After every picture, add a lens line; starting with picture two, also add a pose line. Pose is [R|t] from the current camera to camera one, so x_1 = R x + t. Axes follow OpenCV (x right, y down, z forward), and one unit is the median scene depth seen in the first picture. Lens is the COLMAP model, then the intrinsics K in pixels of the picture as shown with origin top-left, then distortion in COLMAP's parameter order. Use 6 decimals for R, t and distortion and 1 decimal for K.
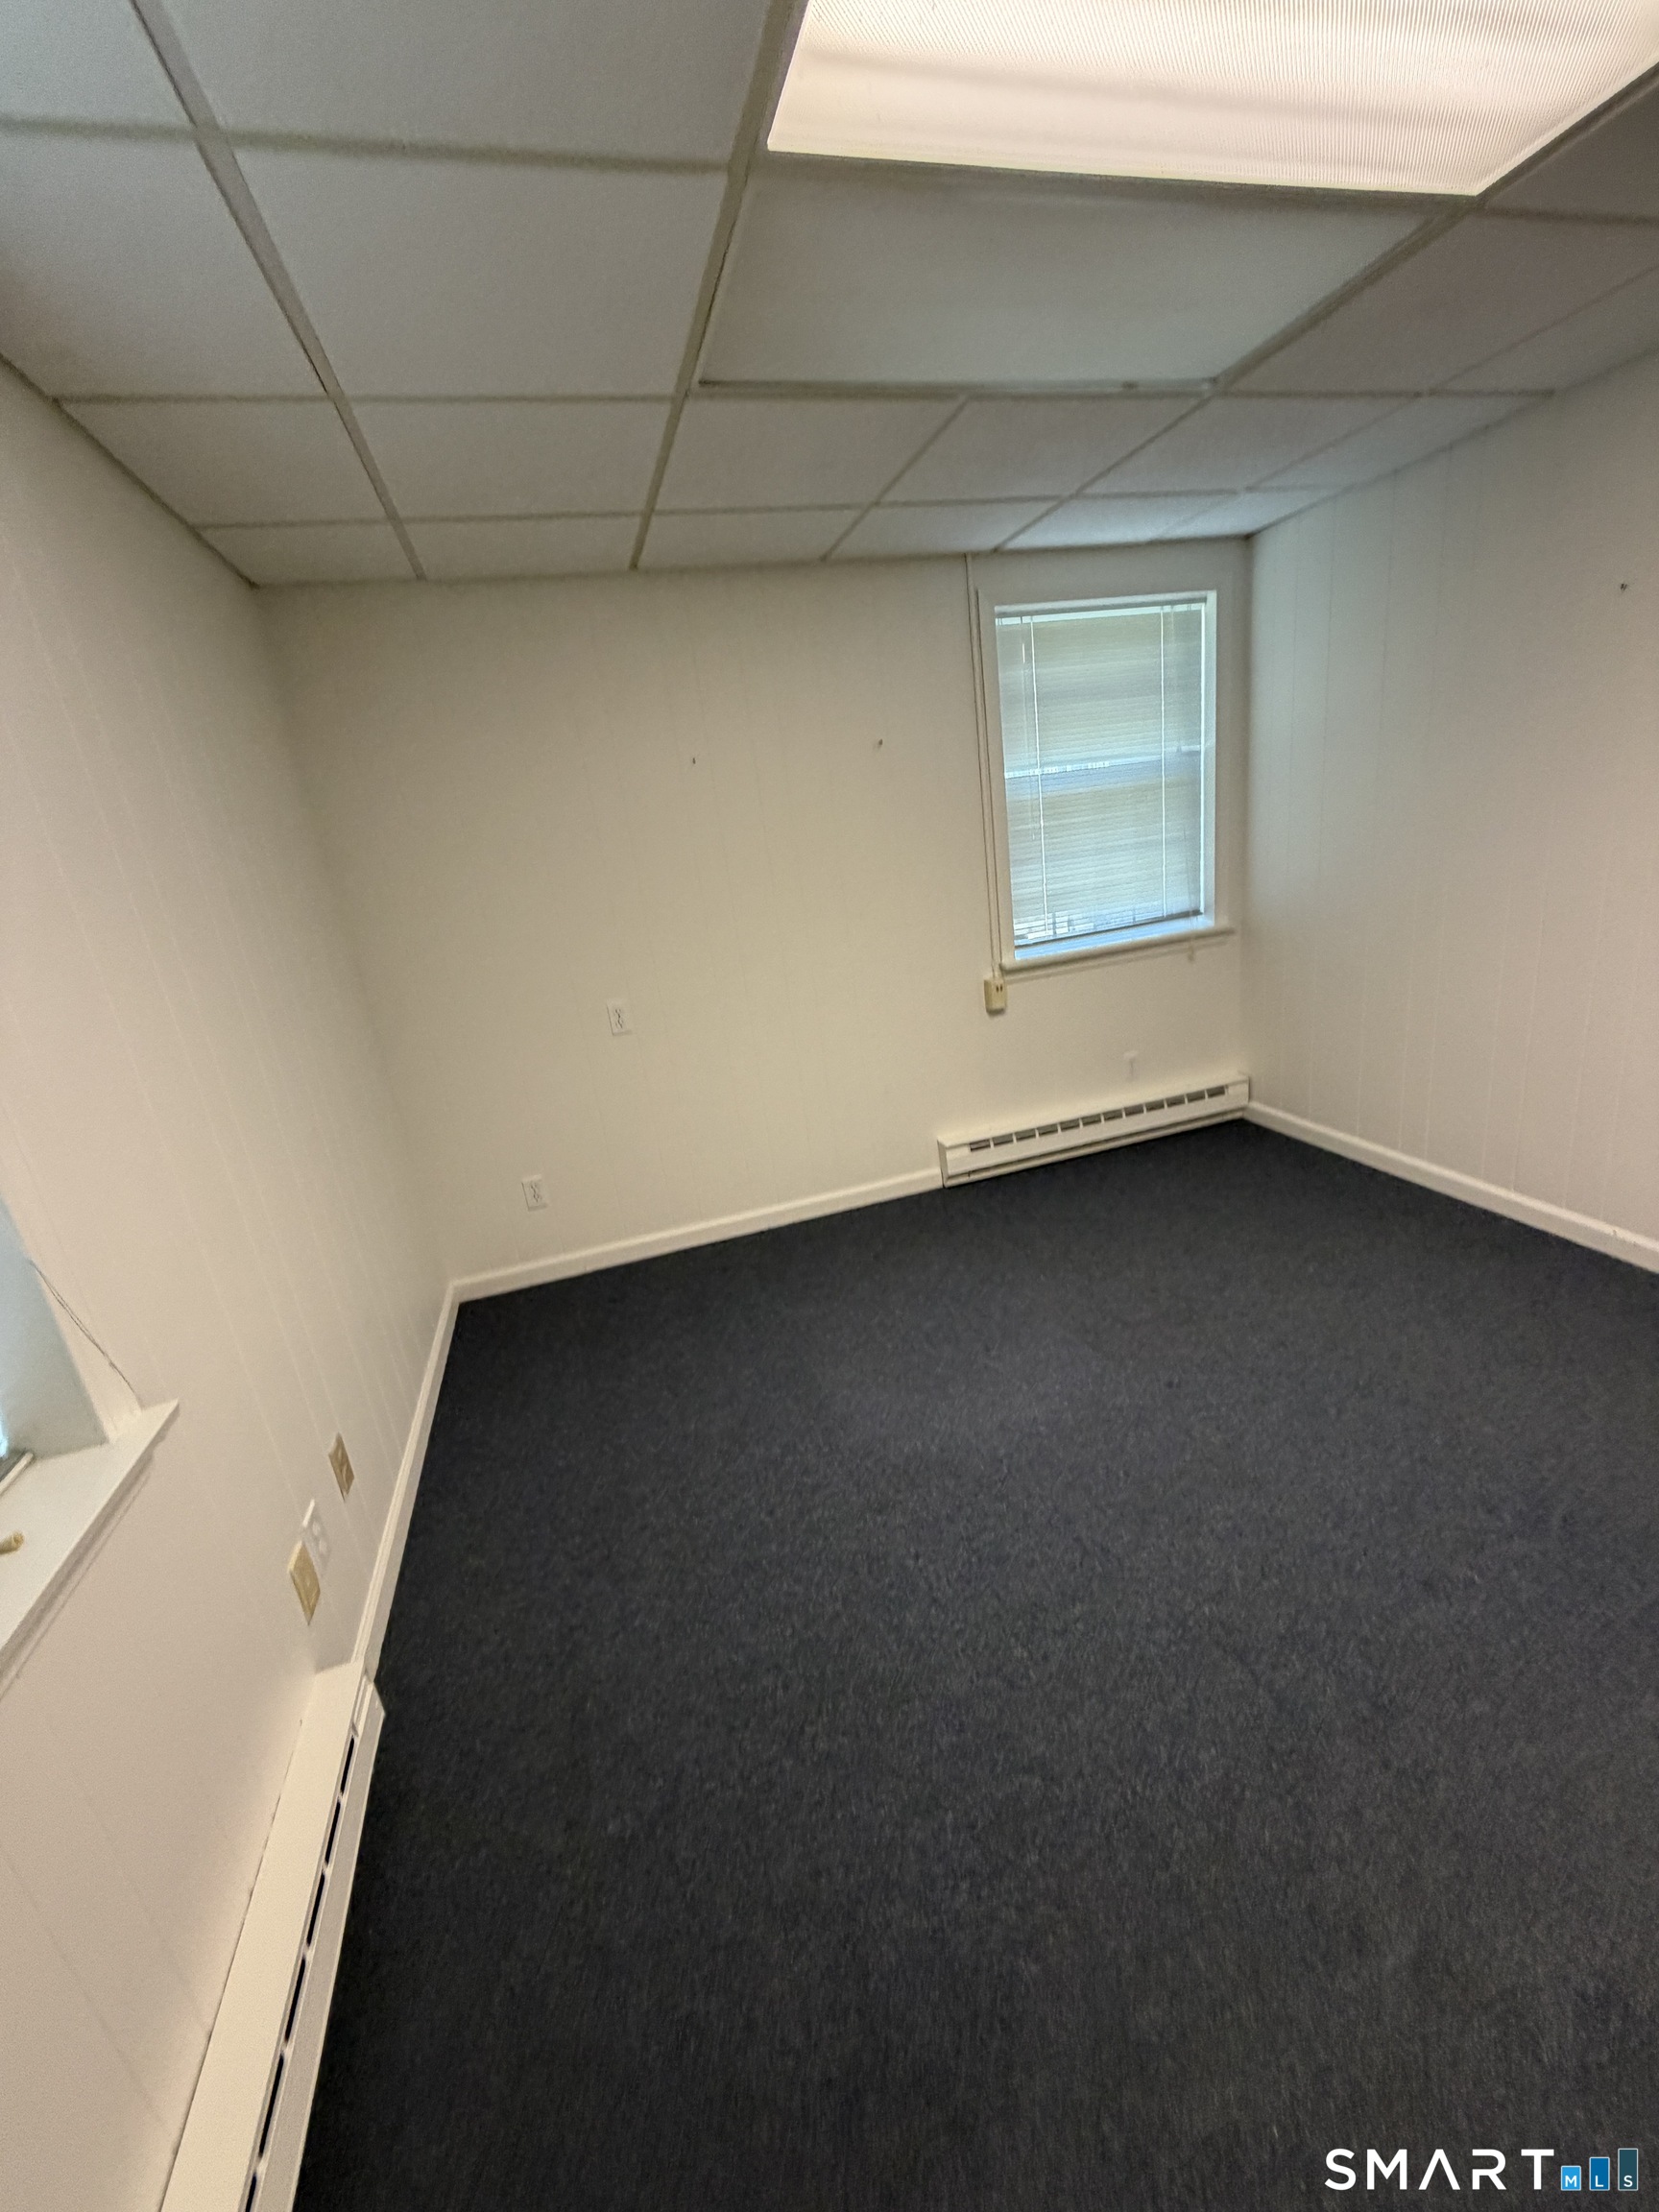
lens RADIAL K [[879.0, 0, 829.5], [0, 879.0, 1106.0], [0, 0, 1]] dist [-0.008509, 0.000035]
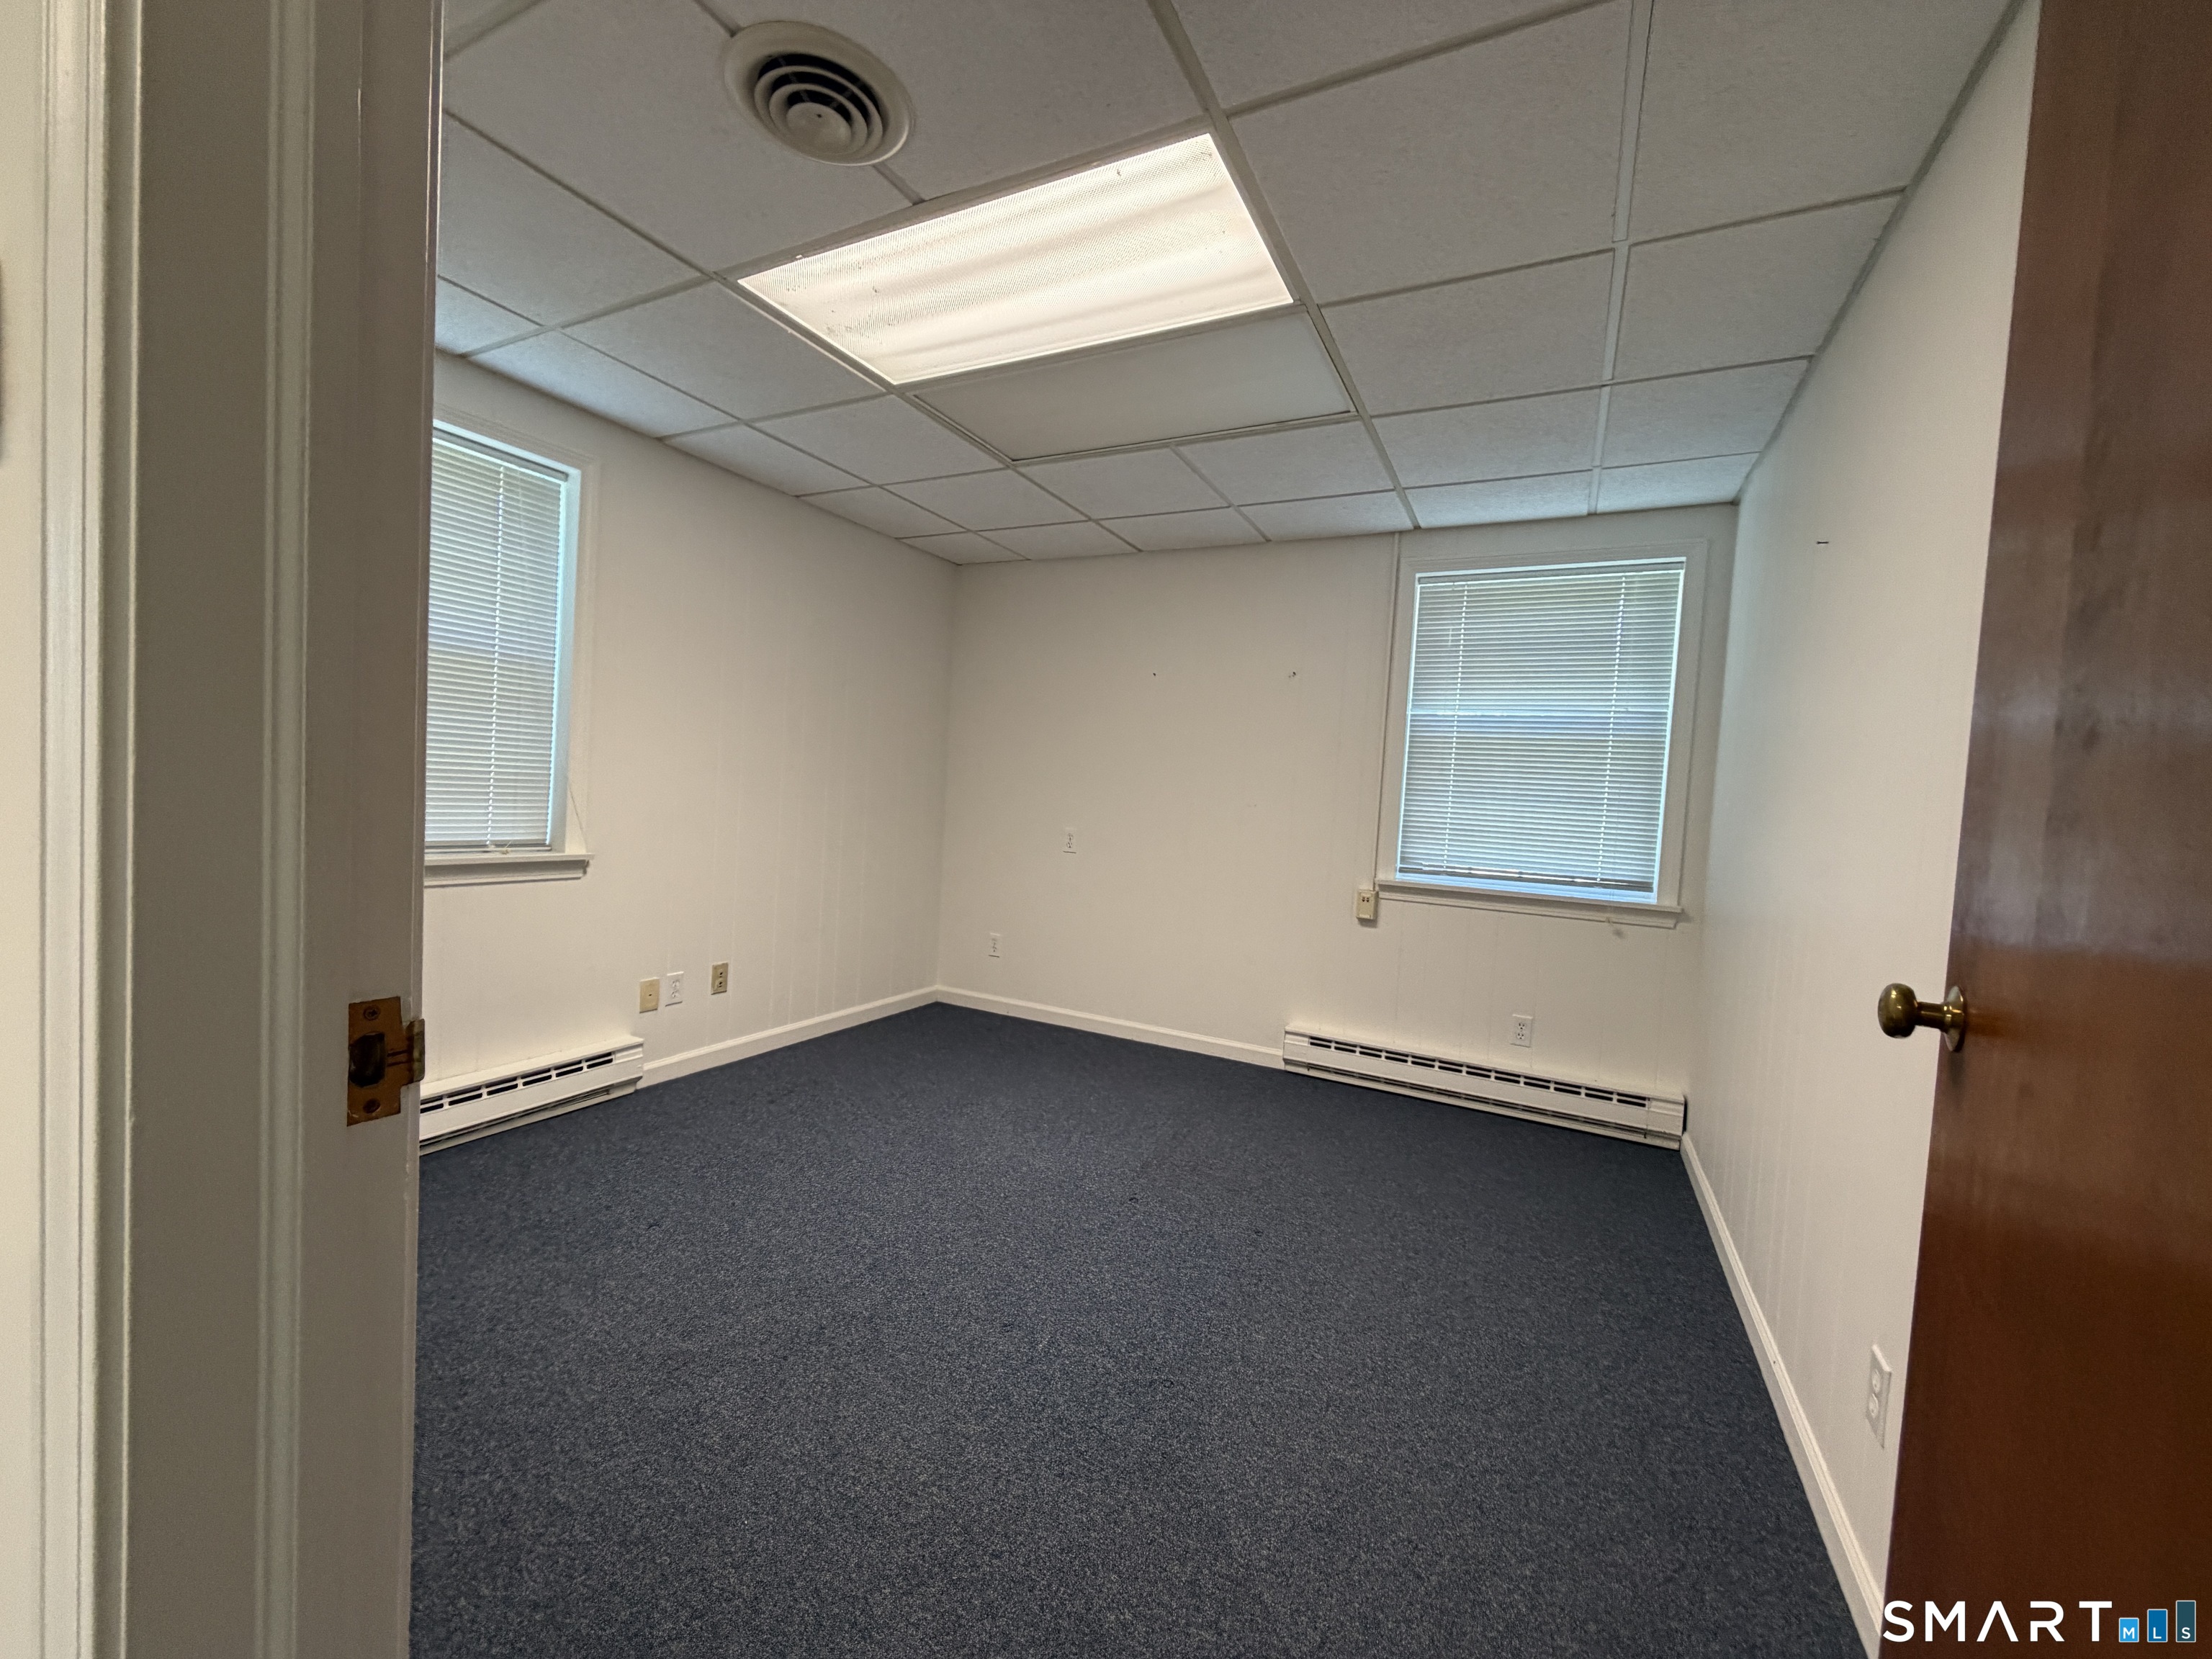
lens RADIAL K [[879.0, 0, 1106.0], [0, 879.0, 829.5], [0, 0, 1]] dist [-0.008509, 0.000035]
pose [[0.701871, 0.189865, -0.686534, 0.680812], [-0.350758, 0.930991, -0.101122, 0.004625], [0.619957, 0.311782, 0.720032, 0.019857]]
